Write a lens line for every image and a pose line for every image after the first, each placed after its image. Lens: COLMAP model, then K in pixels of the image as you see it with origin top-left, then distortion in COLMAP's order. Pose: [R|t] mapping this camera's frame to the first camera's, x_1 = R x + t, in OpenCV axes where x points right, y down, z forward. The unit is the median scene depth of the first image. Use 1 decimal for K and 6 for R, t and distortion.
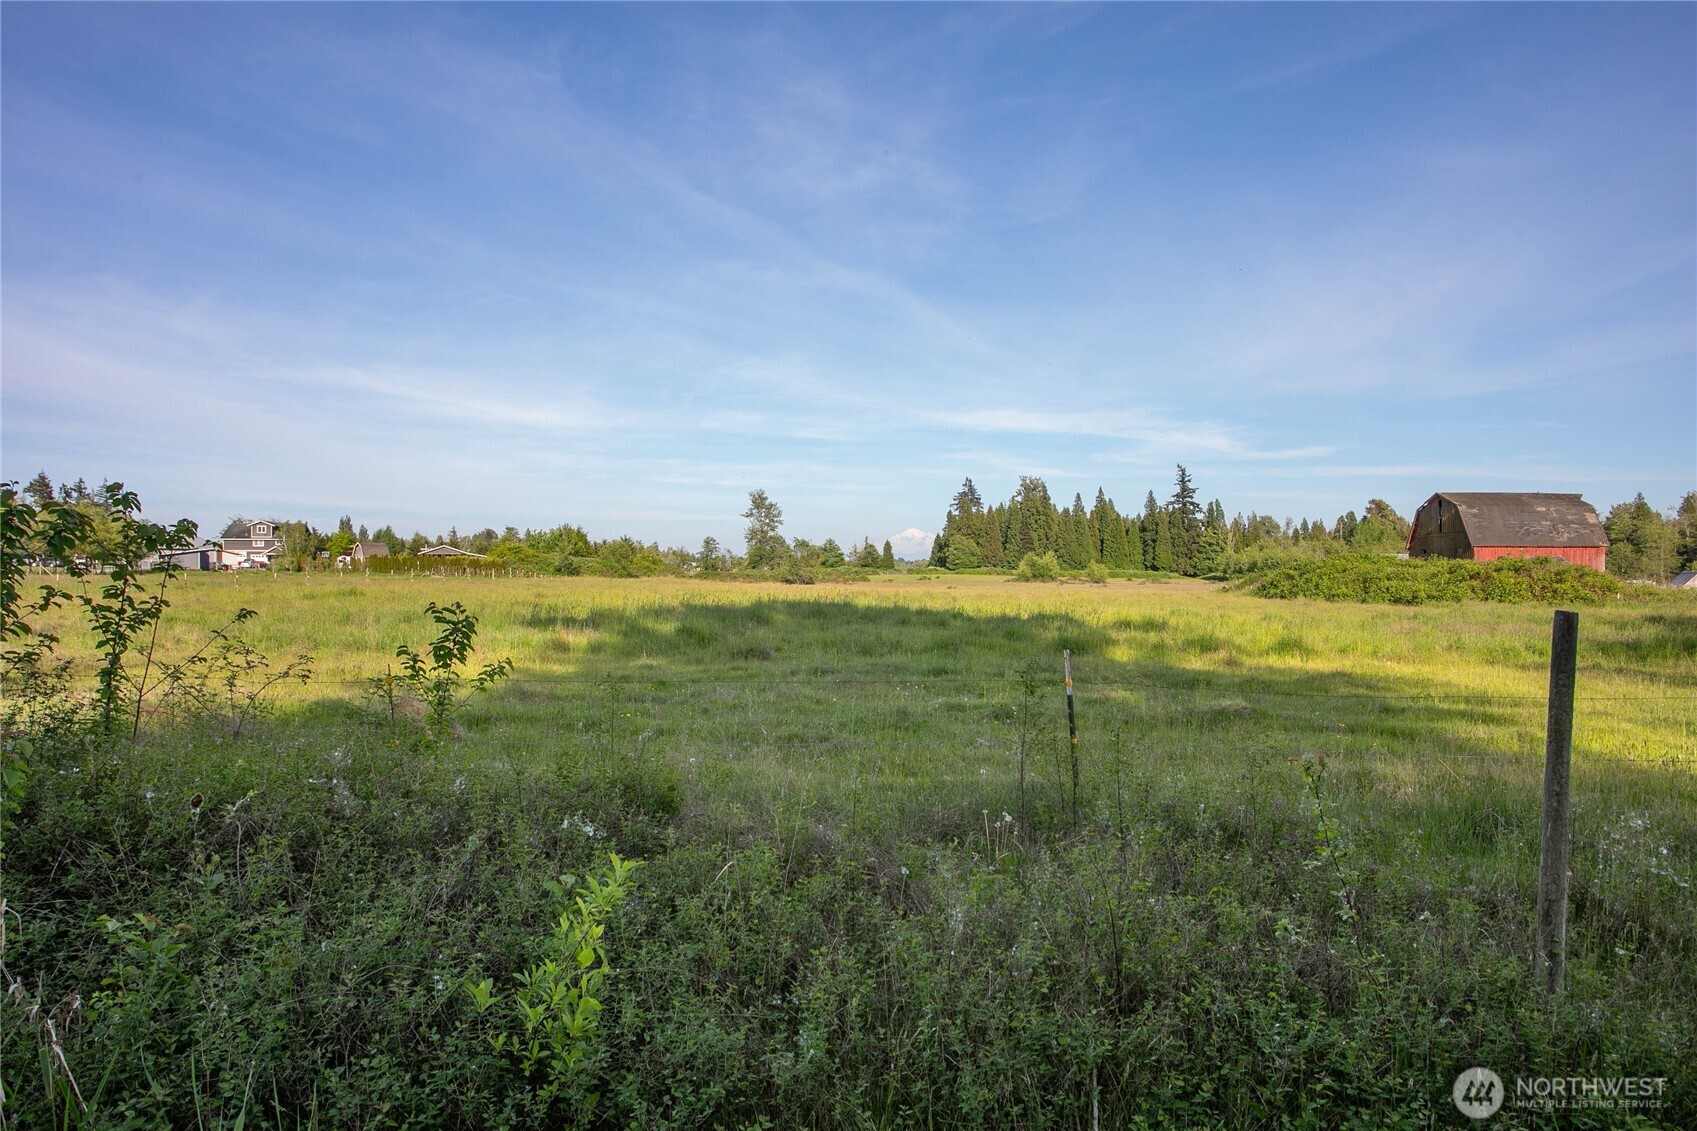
lens RADIAL K [[1165.9, 0, 854.8], [0, 1165.9, 582.3], [0, 0, 1]] dist [0.000673, 0.006369]
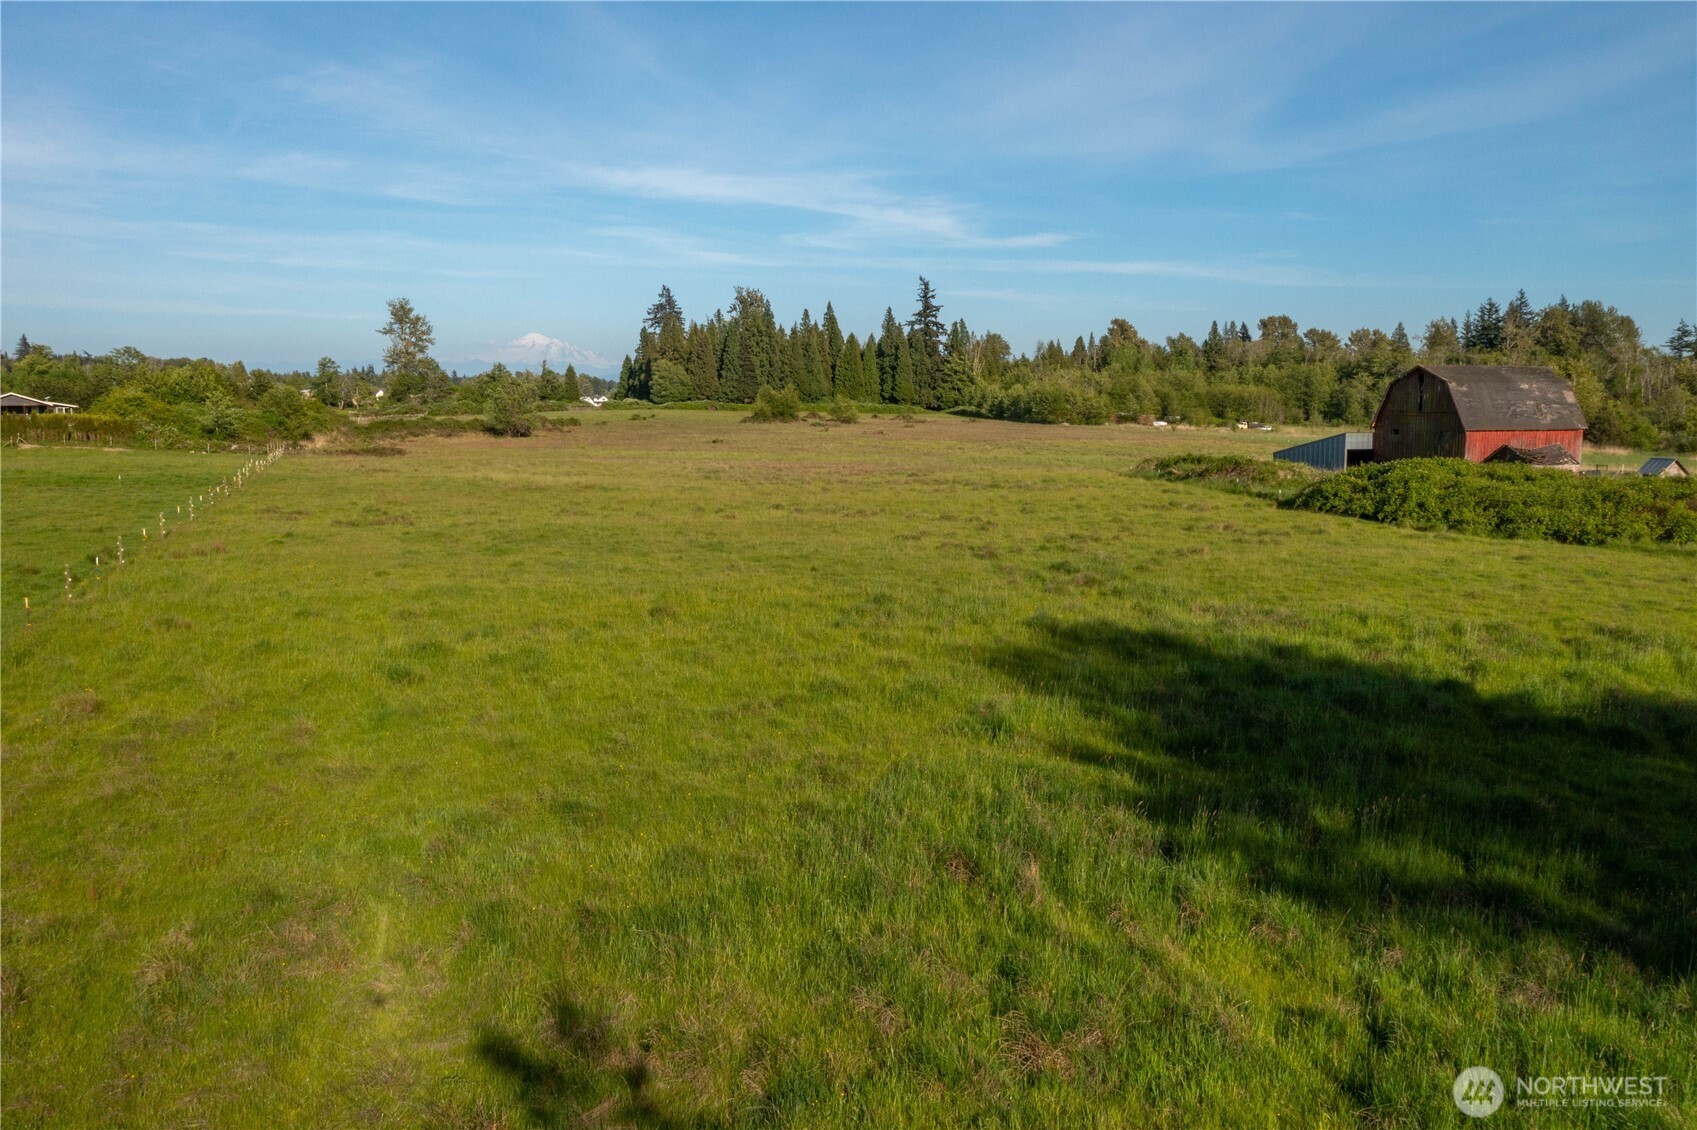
lens RADIAL K [[1391.9, 0, 844.0], [0, 1391.9, 554.3], [0, 0, 1]] dist [-0.010901, 0.006284]
pose [[0.963712, -0.031876, 0.265034, -0.050445], [0.002245, 0.993778, 0.111360, -0.013483], [-0.266935, -0.106724, 0.957787, 0.025098]]
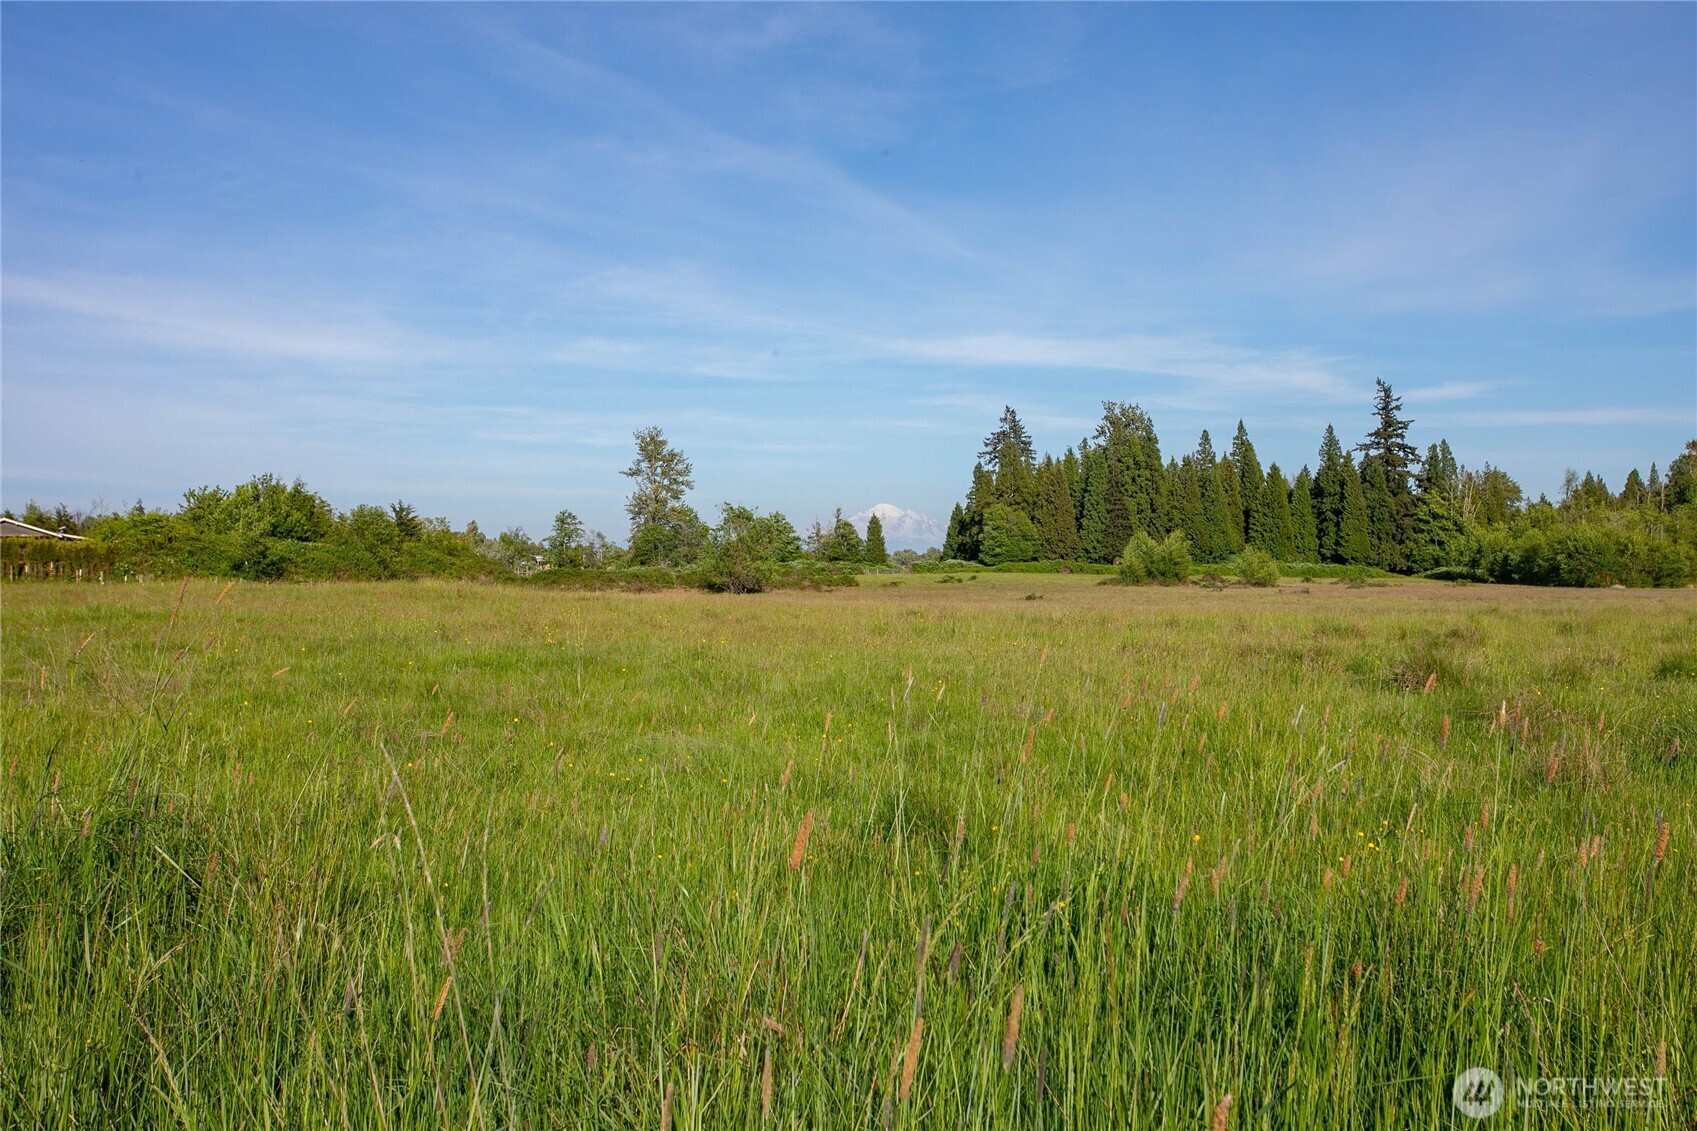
lens RADIAL K [[1791.7, 0, 850.5], [0, 1791.7, 568.0], [0, 0, 1]] dist [0.061980, 0.000000]
pose [[0.999466, -0.006983, 0.031936, -0.013123], [0.007335, 0.999914, -0.010906, 0.000022], [-0.031857, 0.011134, 0.999430, 0.116383]]
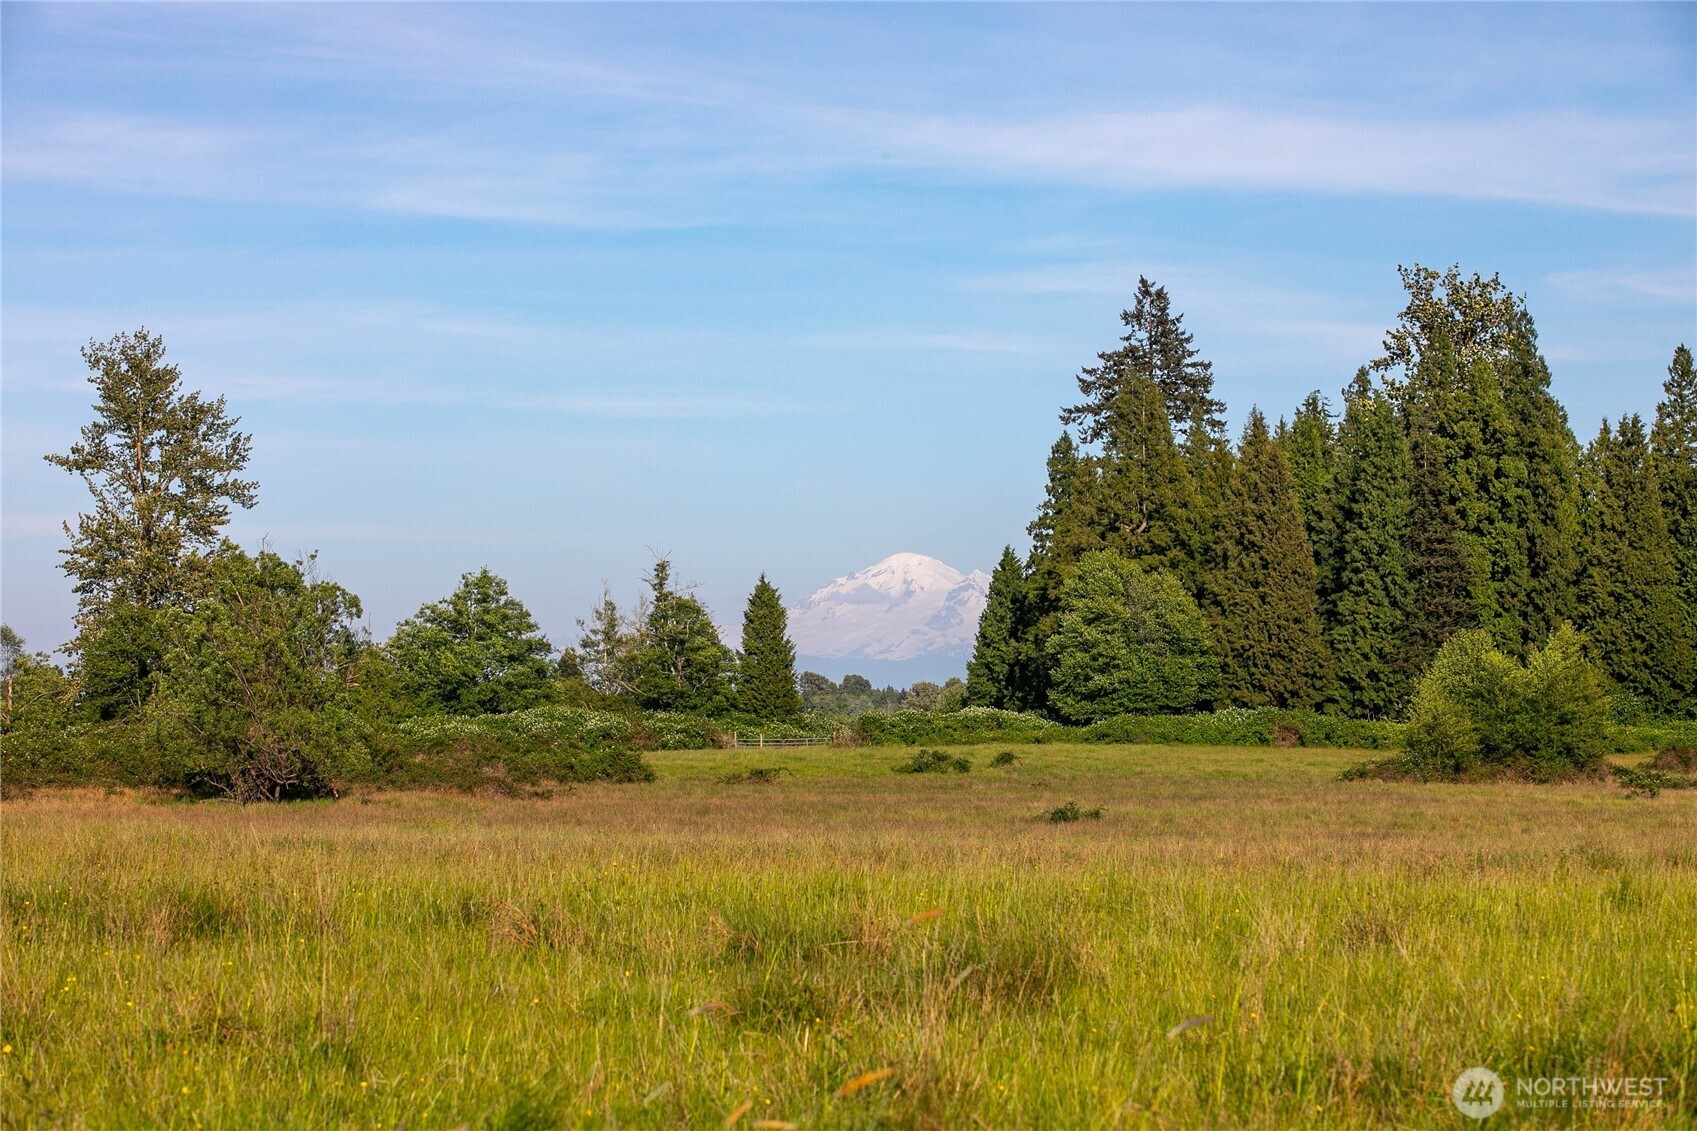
lens RADIAL K [[4757.5, 0, 856.2], [0, 4757.5, 576.7], [0, 0, 1]] dist [-0.122019, 0.000000]
pose [[0.999334, -0.002907, 0.036384, 0.014642], [0.004481, 0.999054, -0.043248, -0.000277], [-0.036223, 0.043382, 0.998402, 0.168296]]
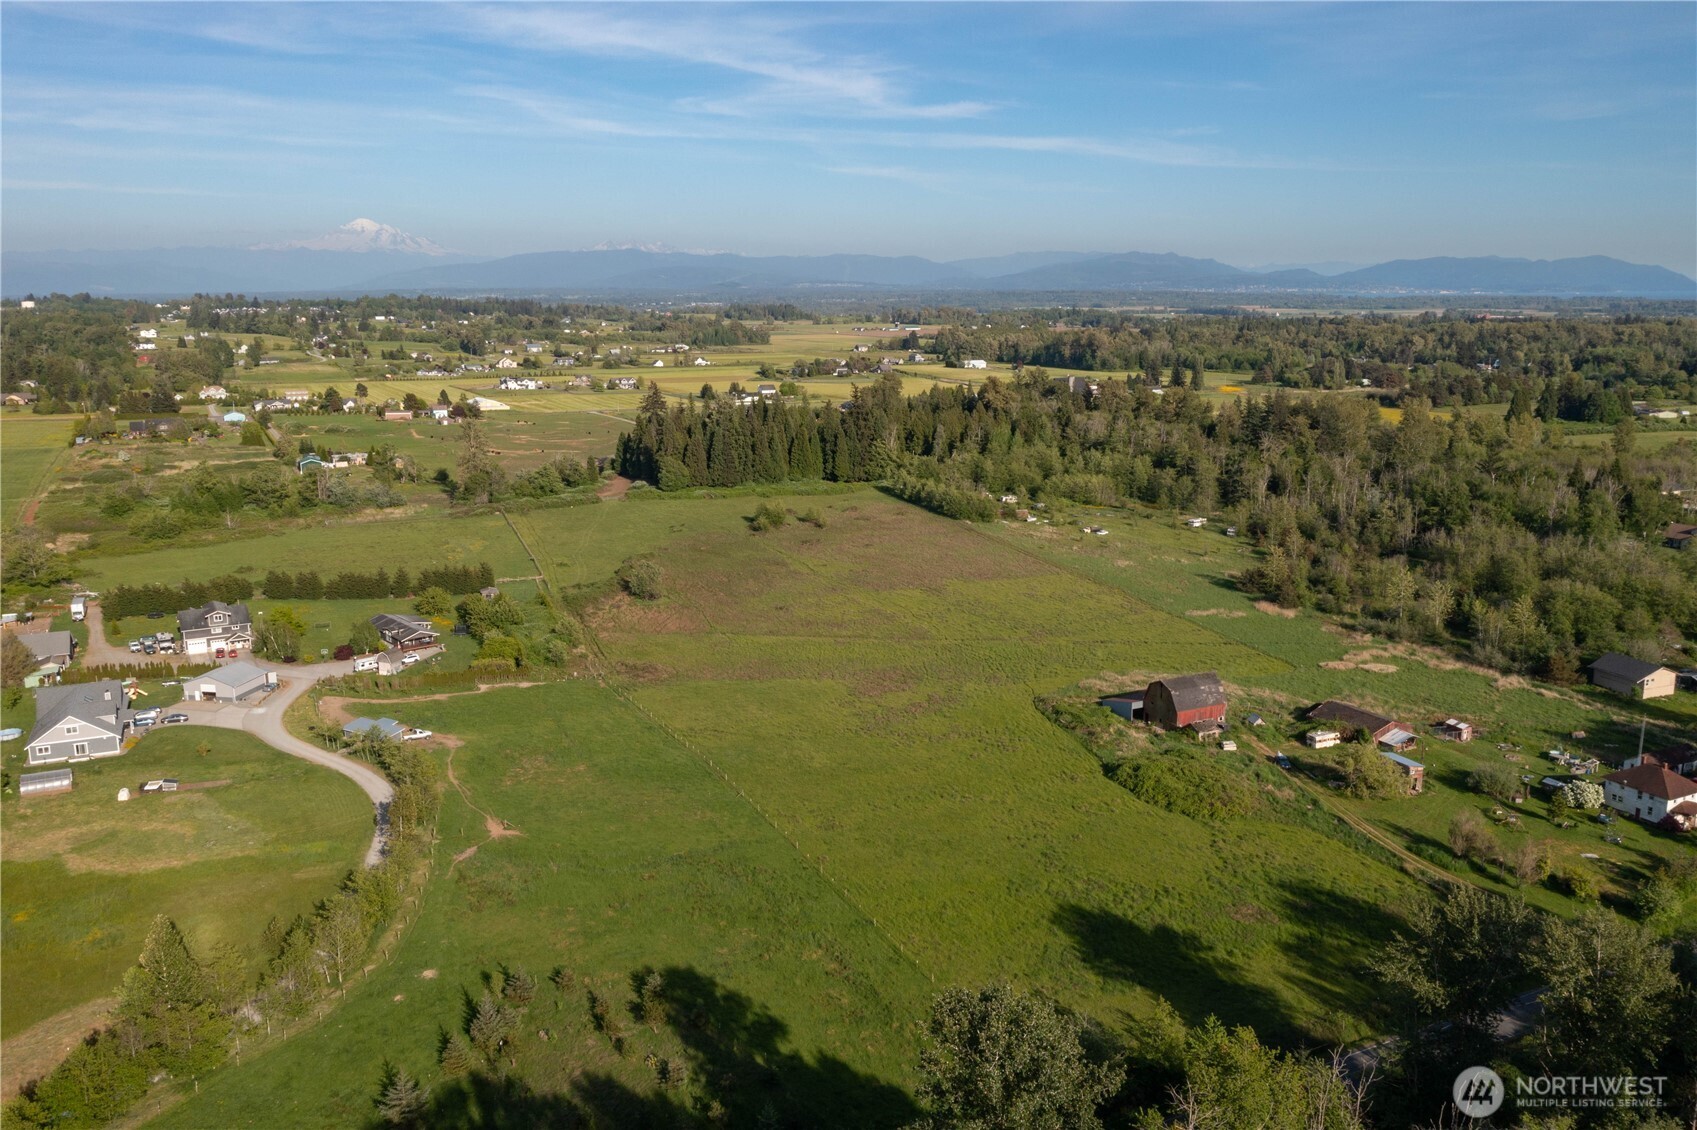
lens RADIAL K [[1391.9, 0, 859.2], [0, 1391.9, 576.6], [0, 0, 1]] dist [-0.010901, 0.006284]
pose [[0.924709, -0.077987, 0.372600, -0.236629], [-0.001147, 0.978215, 0.207590, -0.198631], [-0.380673, -0.192388, 0.904475, -0.263878]]
